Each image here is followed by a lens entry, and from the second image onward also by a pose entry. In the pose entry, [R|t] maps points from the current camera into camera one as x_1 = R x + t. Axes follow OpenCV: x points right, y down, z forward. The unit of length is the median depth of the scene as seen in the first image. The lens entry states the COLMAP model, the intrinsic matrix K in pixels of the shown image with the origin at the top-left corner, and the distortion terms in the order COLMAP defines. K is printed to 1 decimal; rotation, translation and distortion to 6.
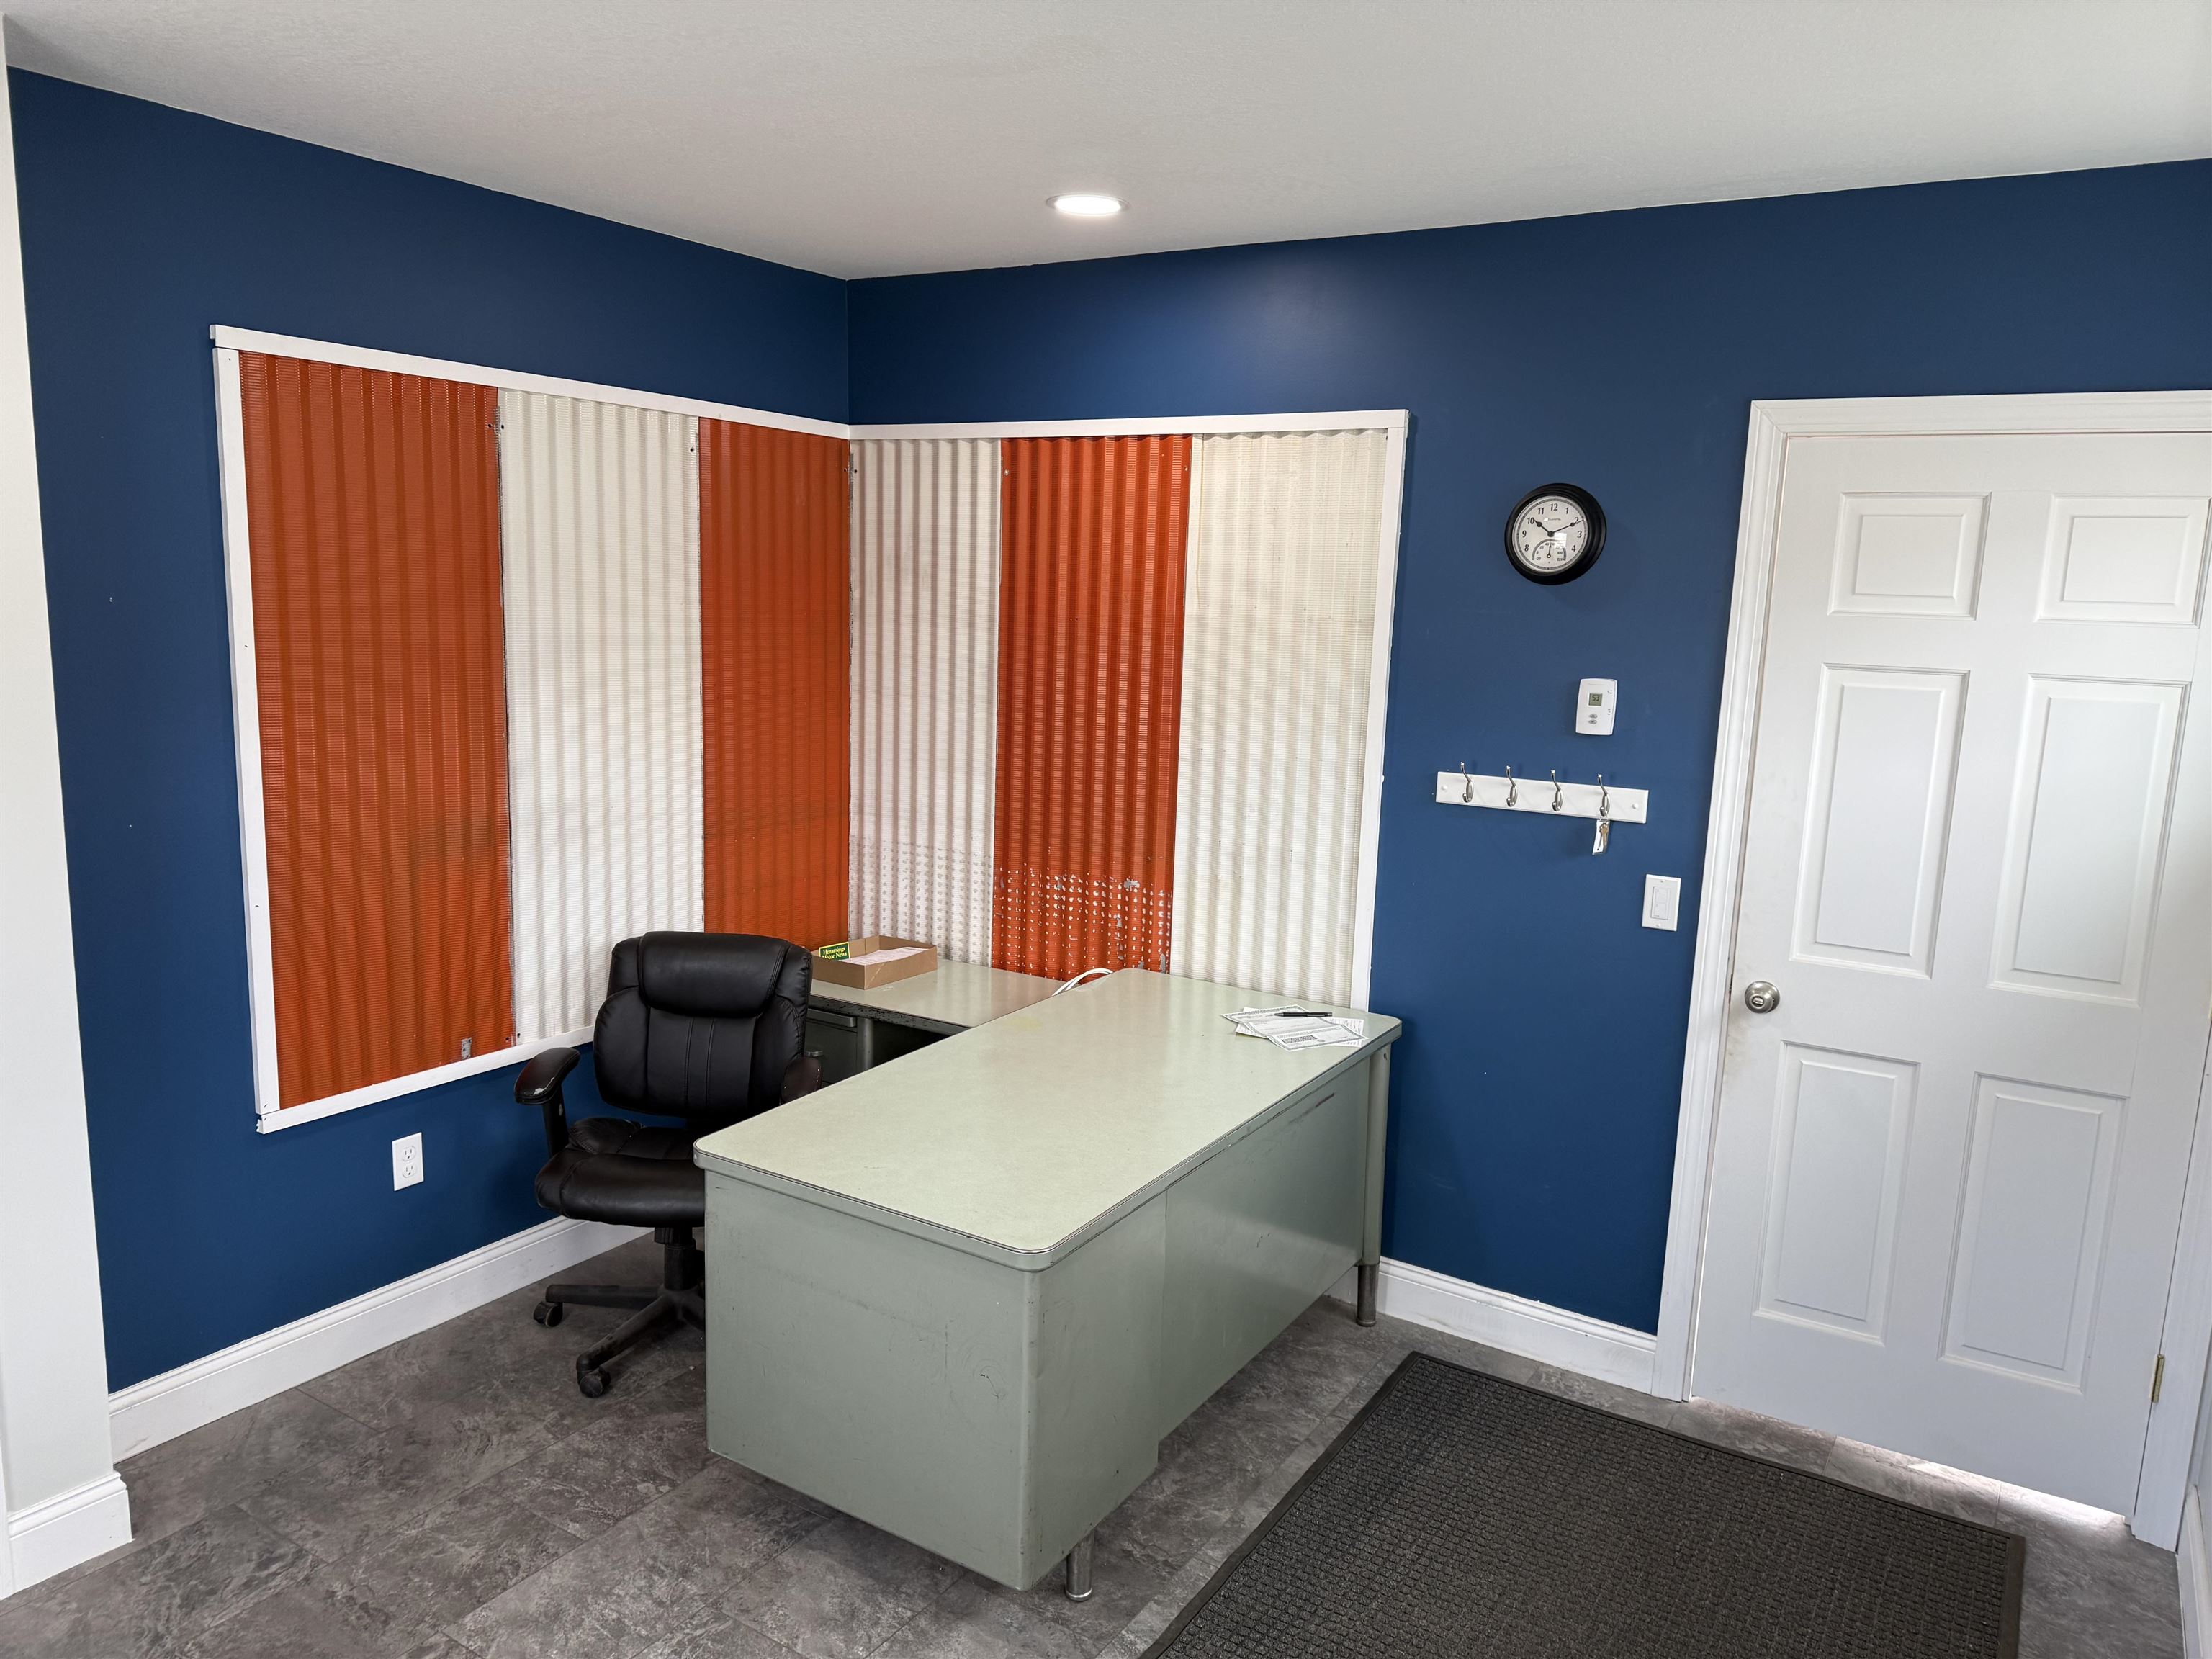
lens RADIAL K [[1569.2, 0, 1097.0], [0, 1569.2, 837.1], [0, 0, 1]] dist [0.131314, -0.170545]
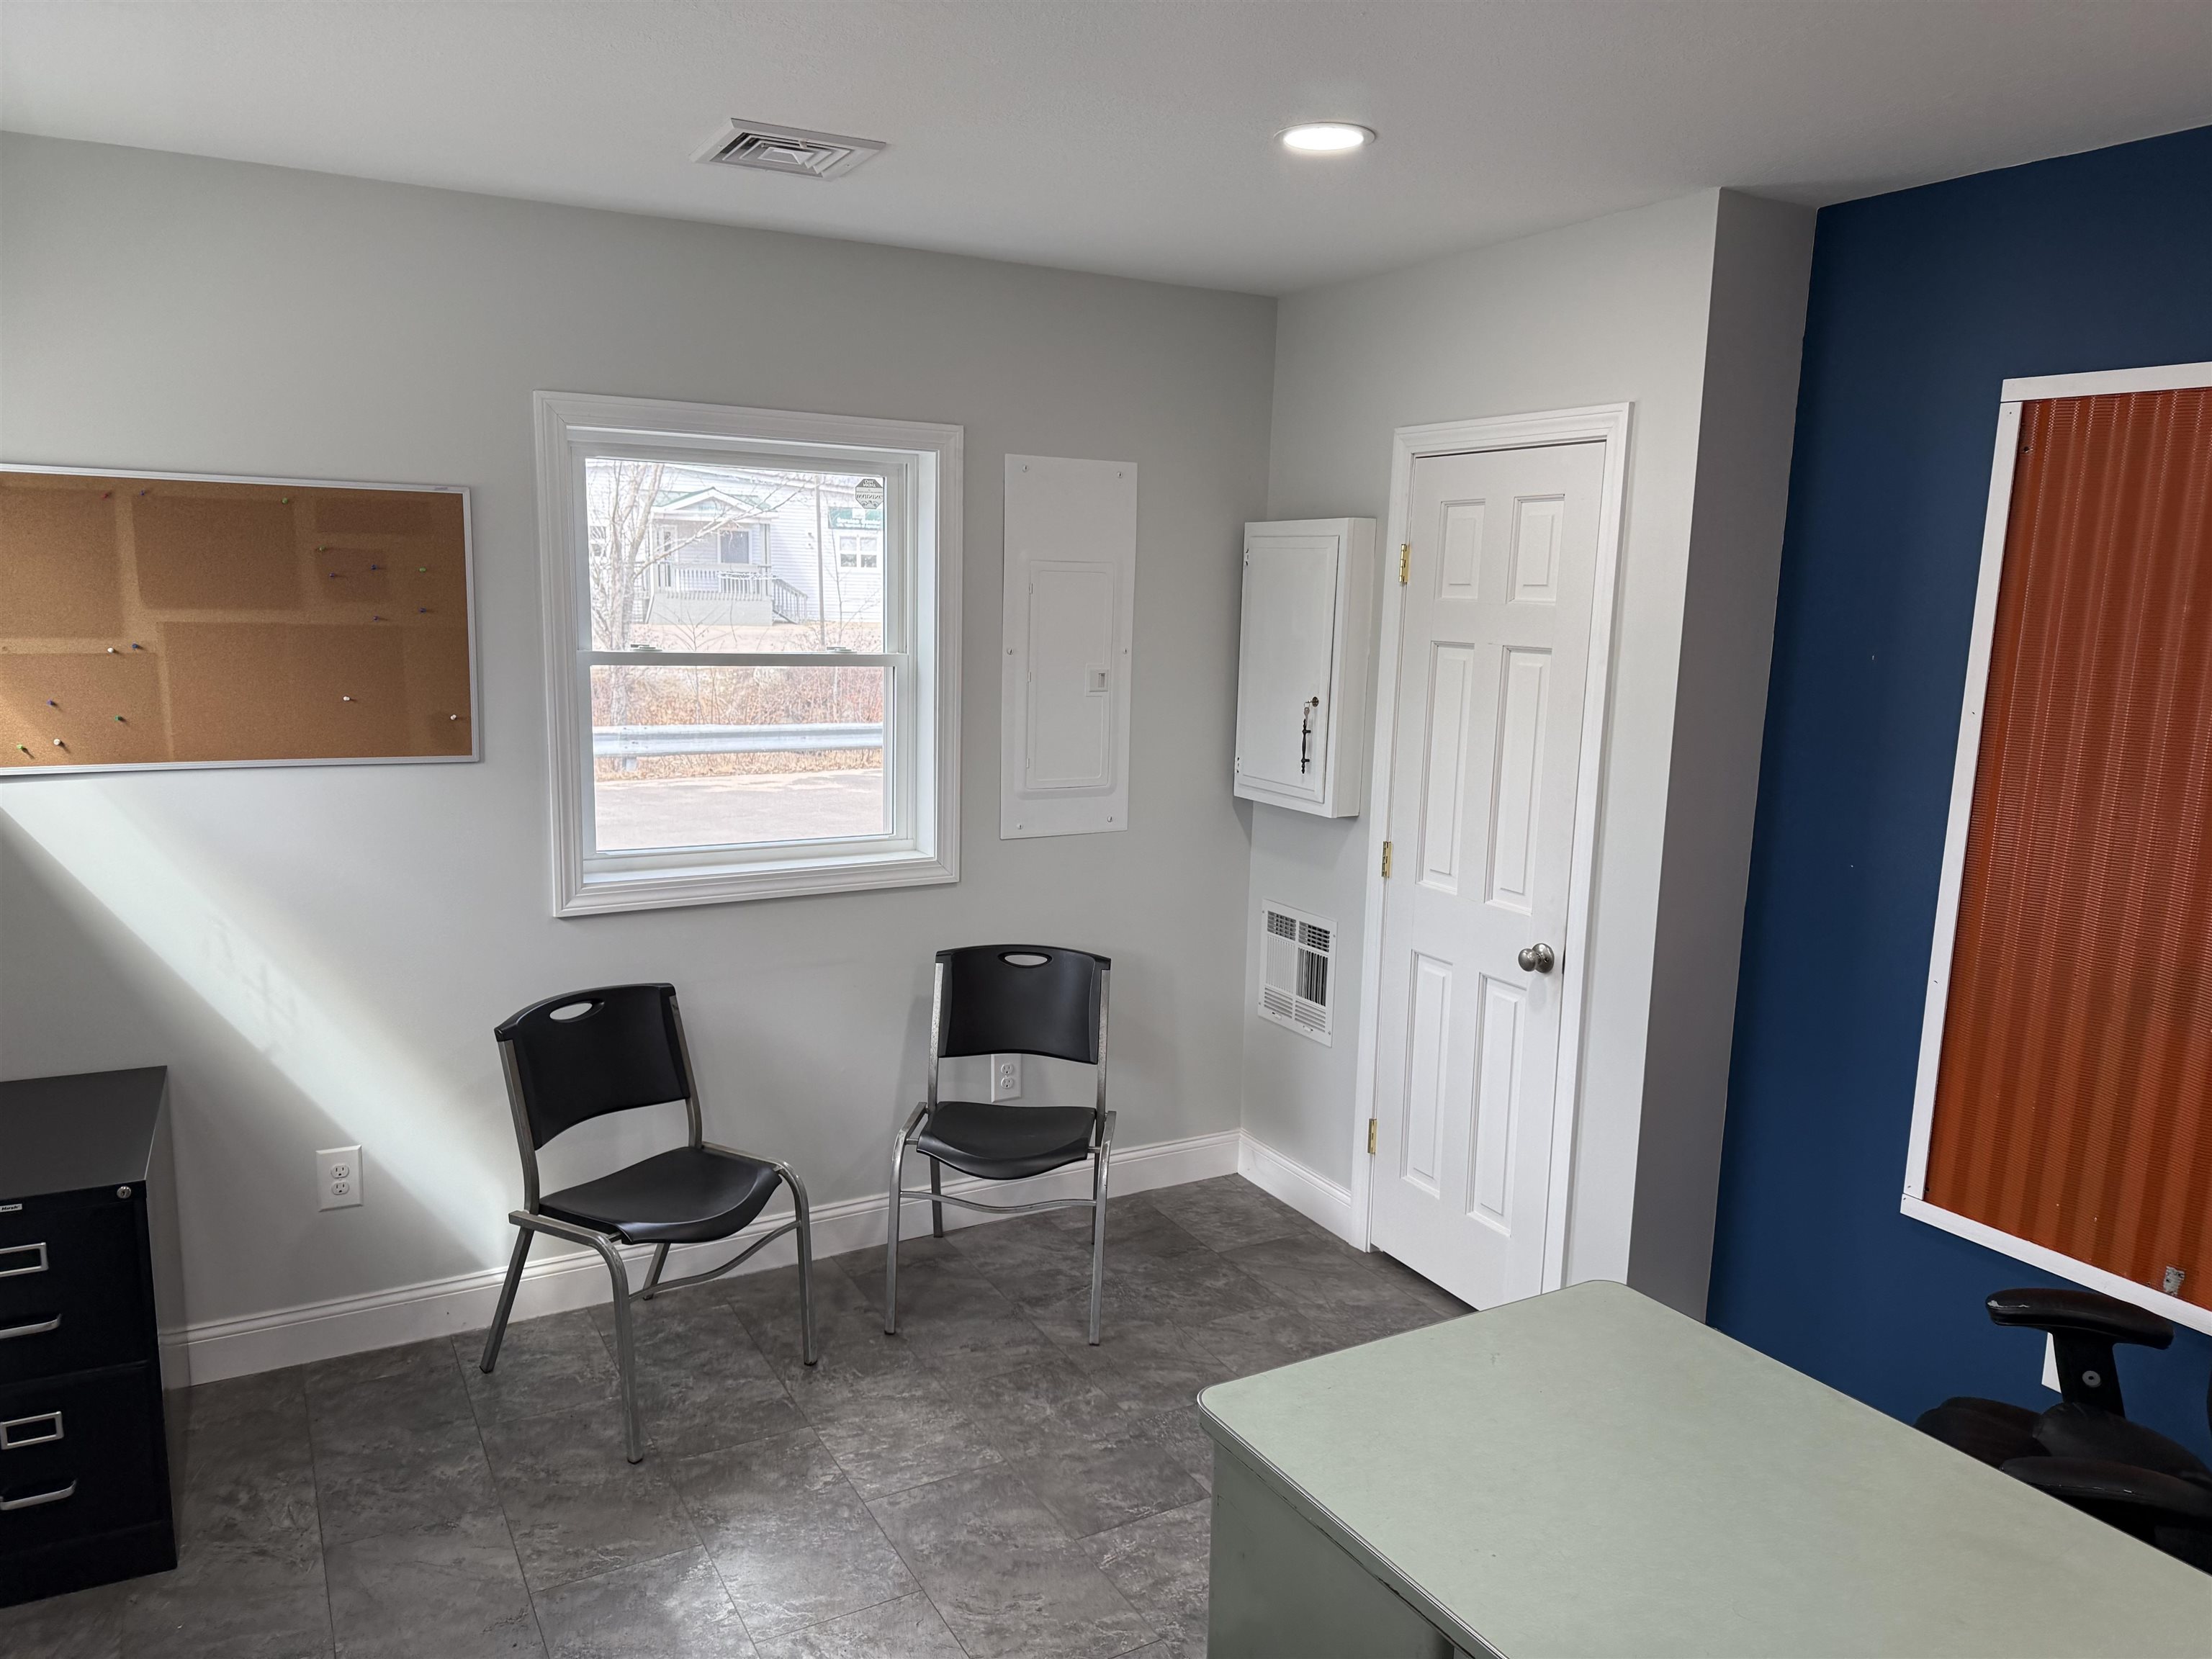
lens RADIAL K [[1569.2, 0, 1097.0], [0, 1569.2, 837.1], [0, 0, 1]] dist [0.131314, -0.170545]
pose [[-0.470664, 0.102714, -0.876313, 0.665349], [-0.187276, 0.958940, 0.212984, -0.184217], [0.862208, 0.264357, -0.432103, 1.179467]]
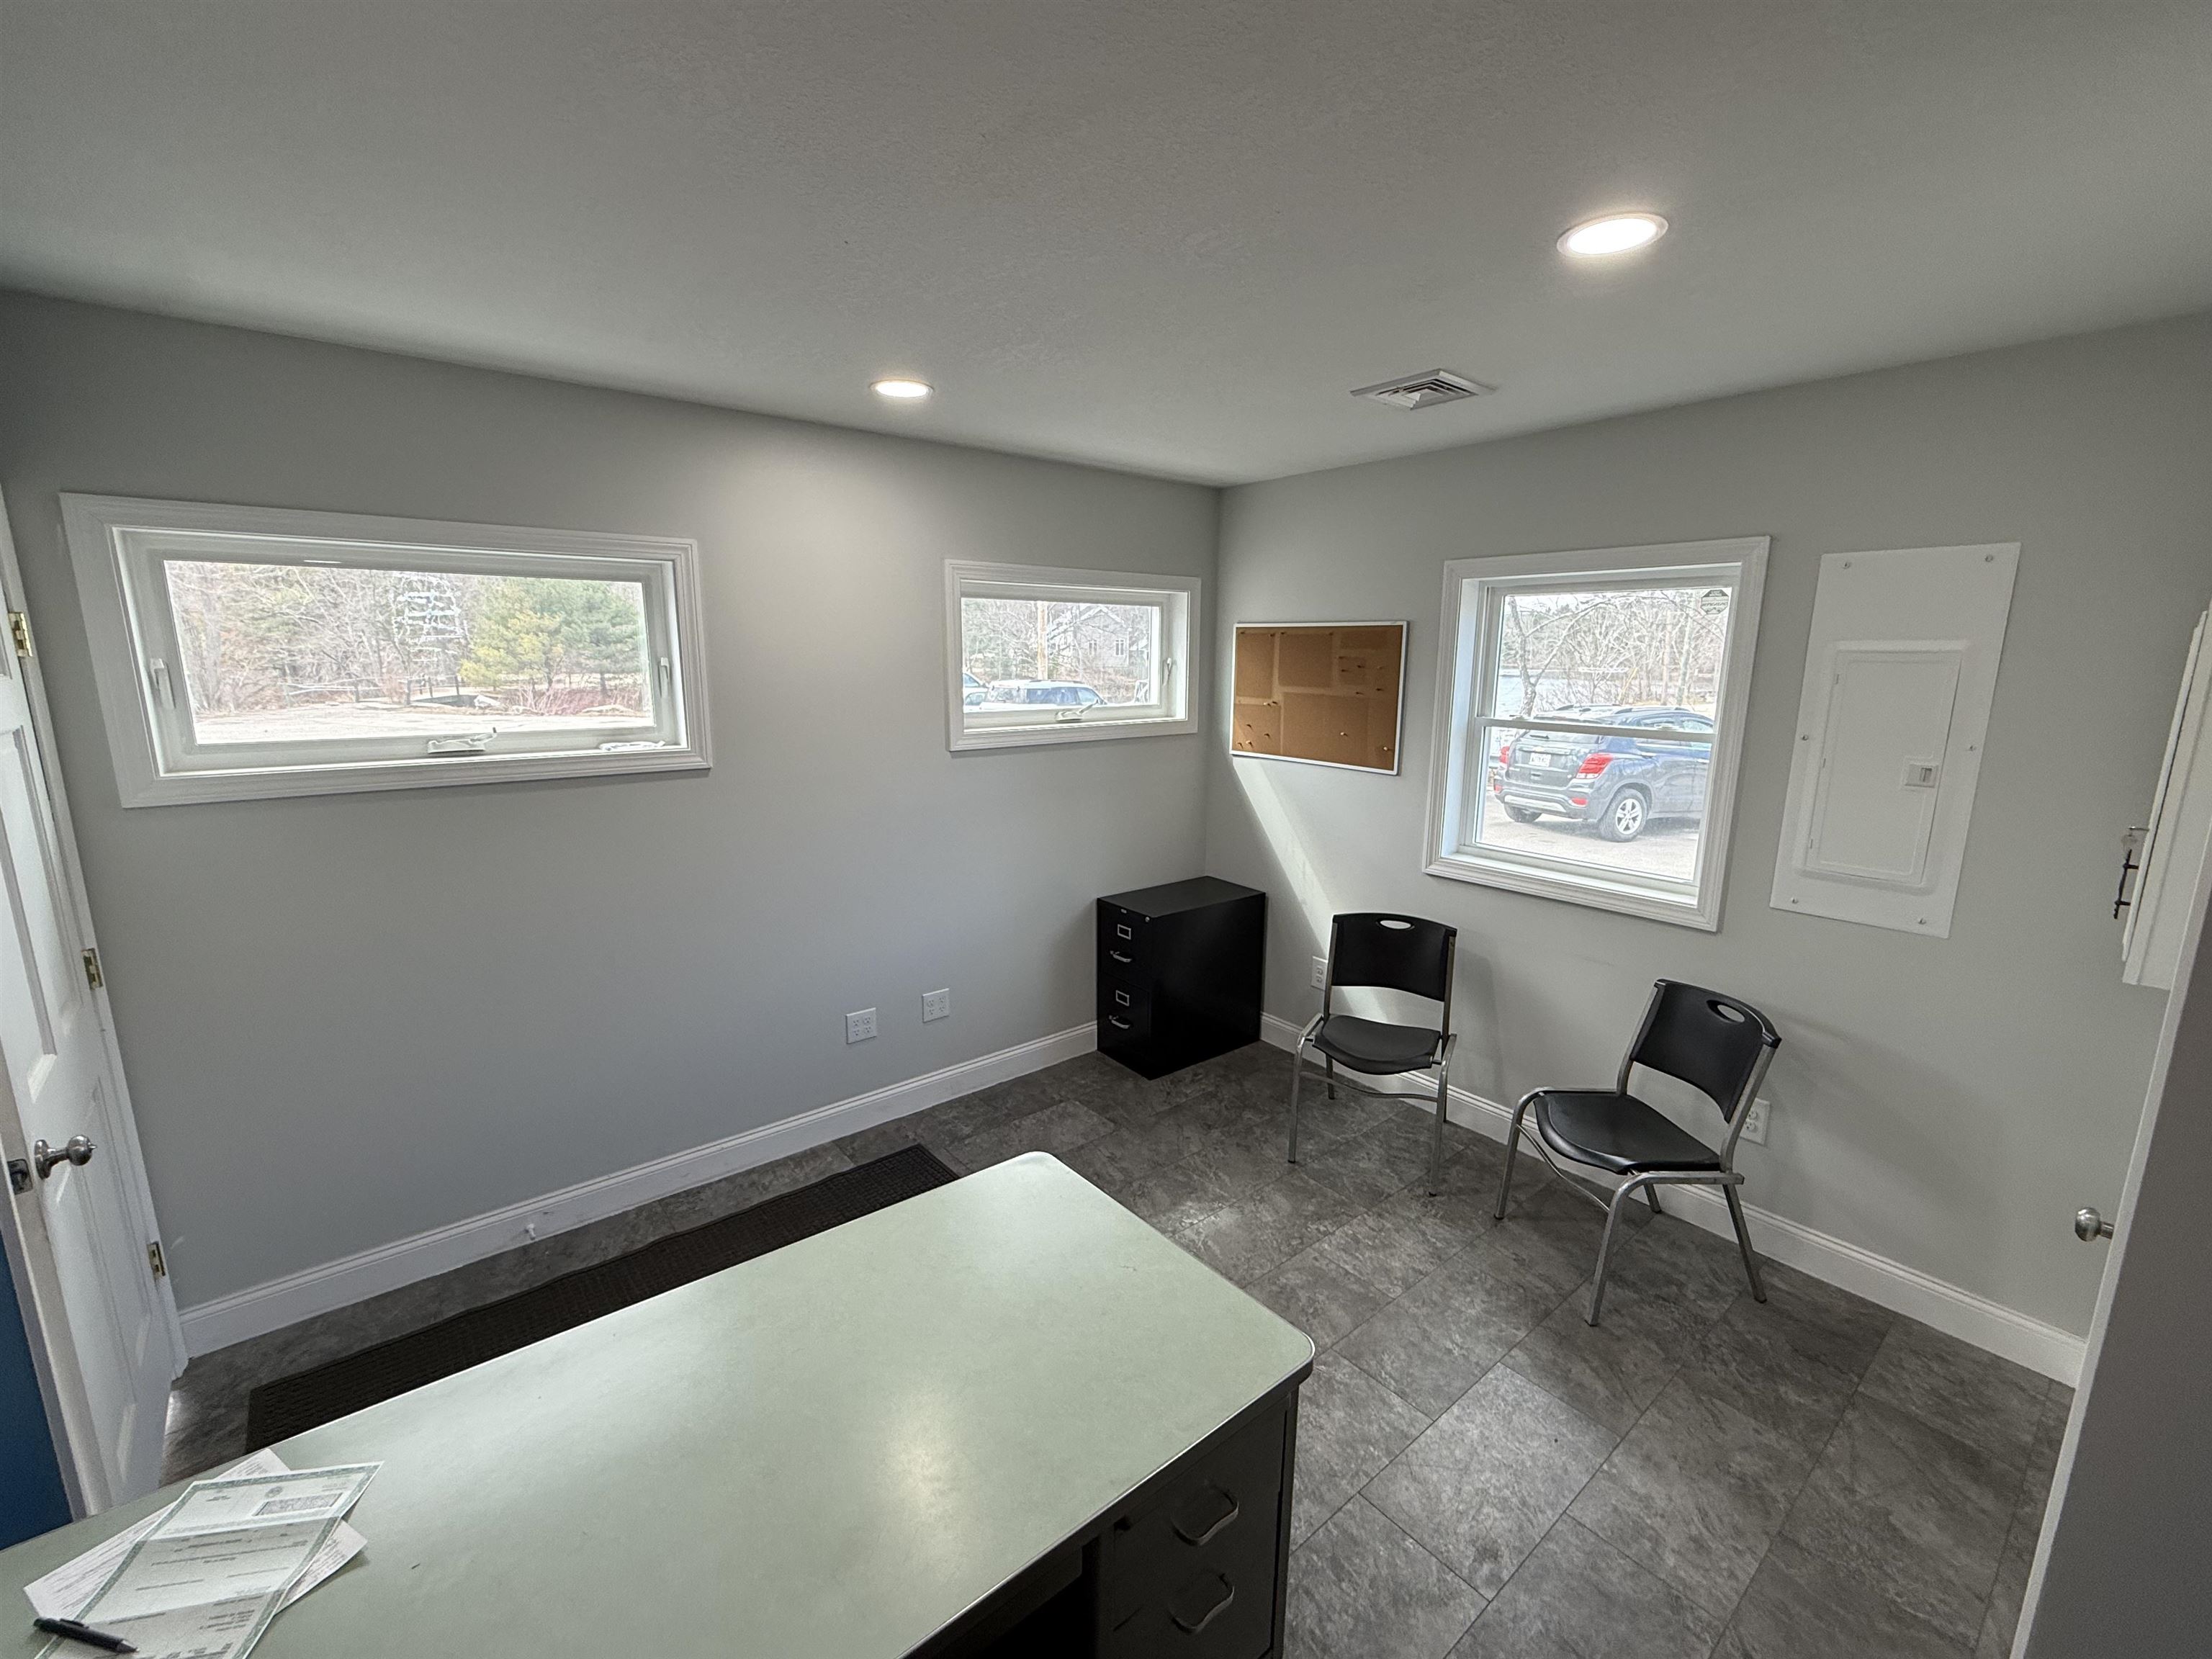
lens RADIAL K [[937.3, 0, 1106.0], [0, 937.3, 829.5], [0, 0, 1]] dist [0.016666, -0.000019]
pose [[-0.950112, -0.099209, 0.295712, -0.299456], [0.012424, 0.935278, 0.353696, -0.289158], [-0.311663, 0.339725, -0.887386, 1.549649]]
